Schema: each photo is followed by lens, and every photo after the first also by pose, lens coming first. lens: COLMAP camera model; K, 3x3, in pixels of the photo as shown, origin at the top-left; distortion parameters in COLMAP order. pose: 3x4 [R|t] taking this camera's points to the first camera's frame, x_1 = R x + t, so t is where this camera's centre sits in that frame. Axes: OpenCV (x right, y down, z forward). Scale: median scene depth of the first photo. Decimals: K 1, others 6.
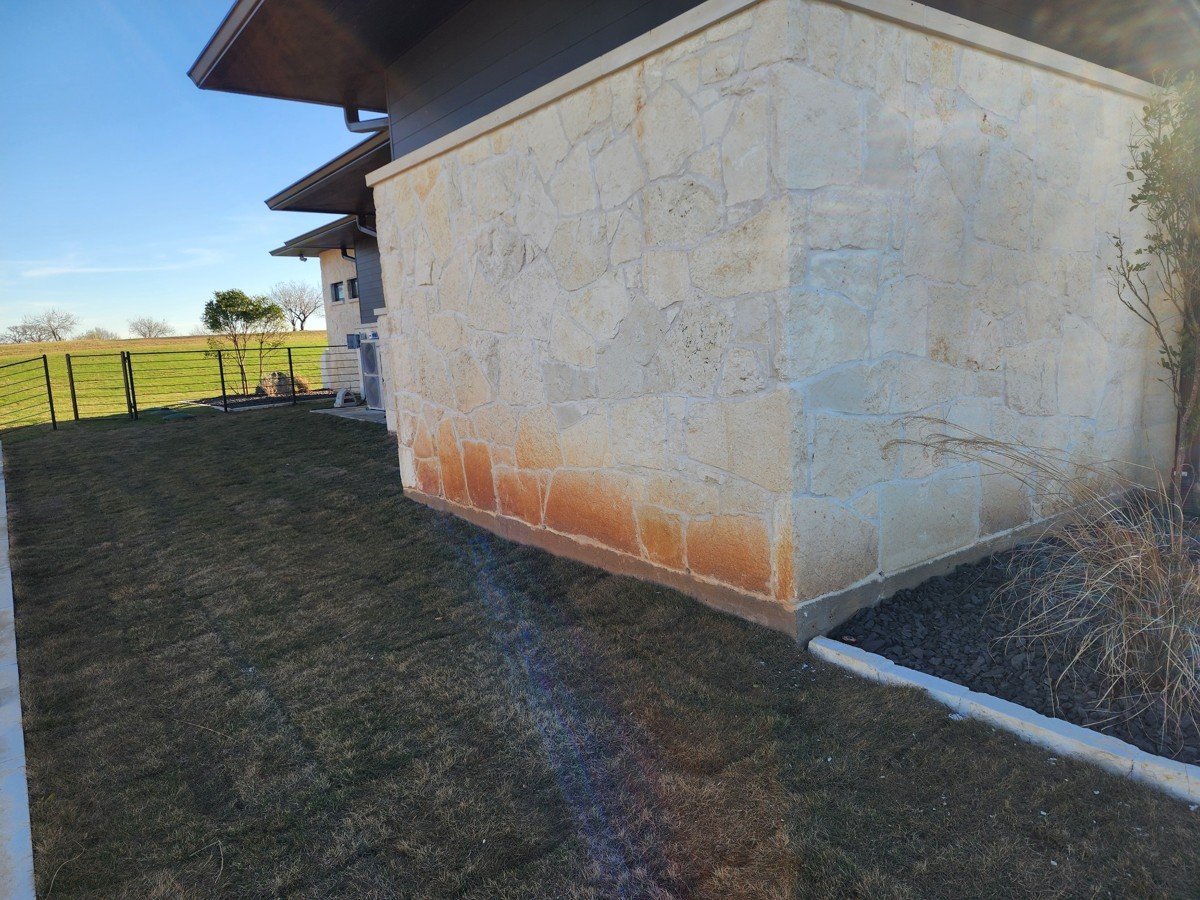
lens RADIAL K [[809.6, 0, 607.6], [0, 809.6, 452.7], [0, 0, 1]] dist [0.077393, -0.072637]
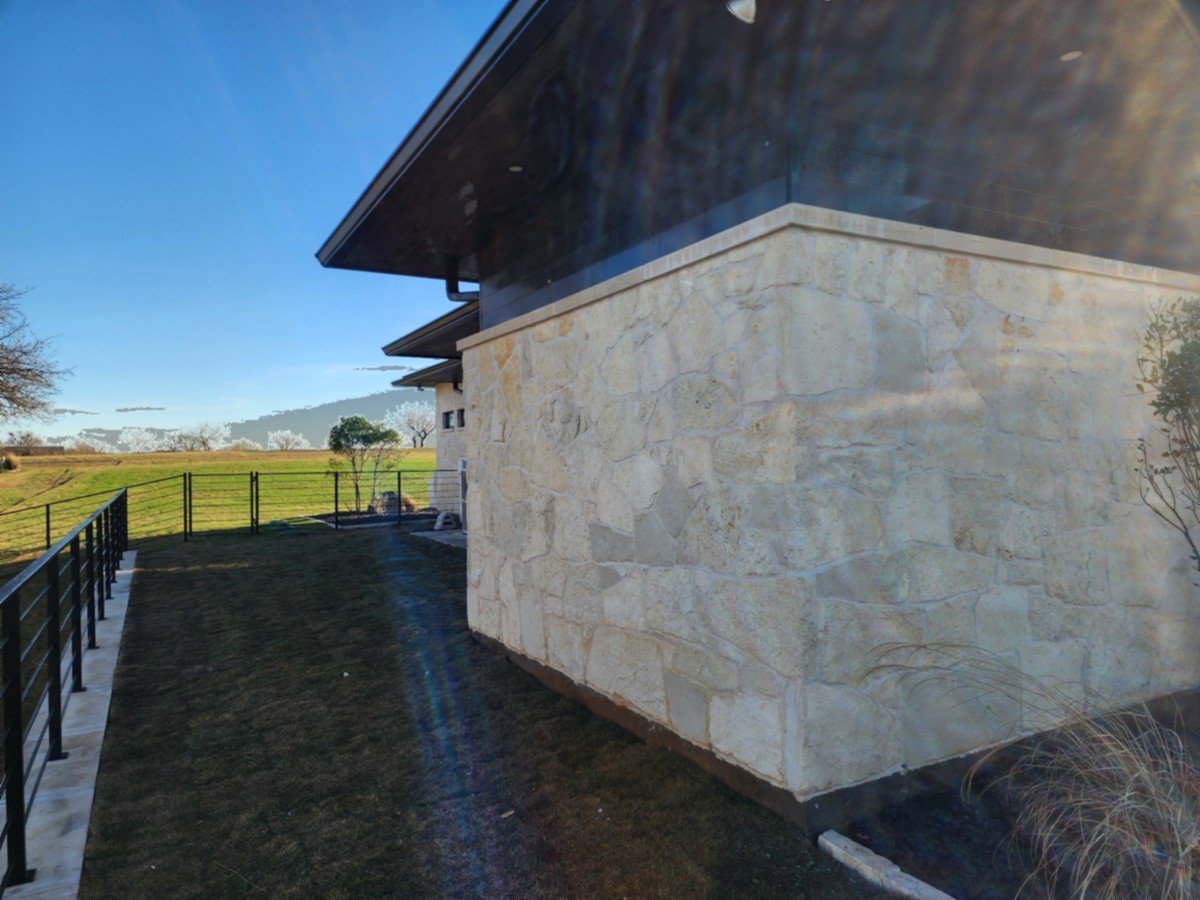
lens RADIAL K [[809.6, 0, 607.6], [0, 809.6, 452.7], [0, 0, 1]] dist [0.077393, -0.072637]
pose [[0.991043, 0.031543, -0.129761, 0.083392], [-0.050412, 0.988175, -0.144807, -0.054270], [0.123659, 0.150052, 0.980914, -0.058329]]
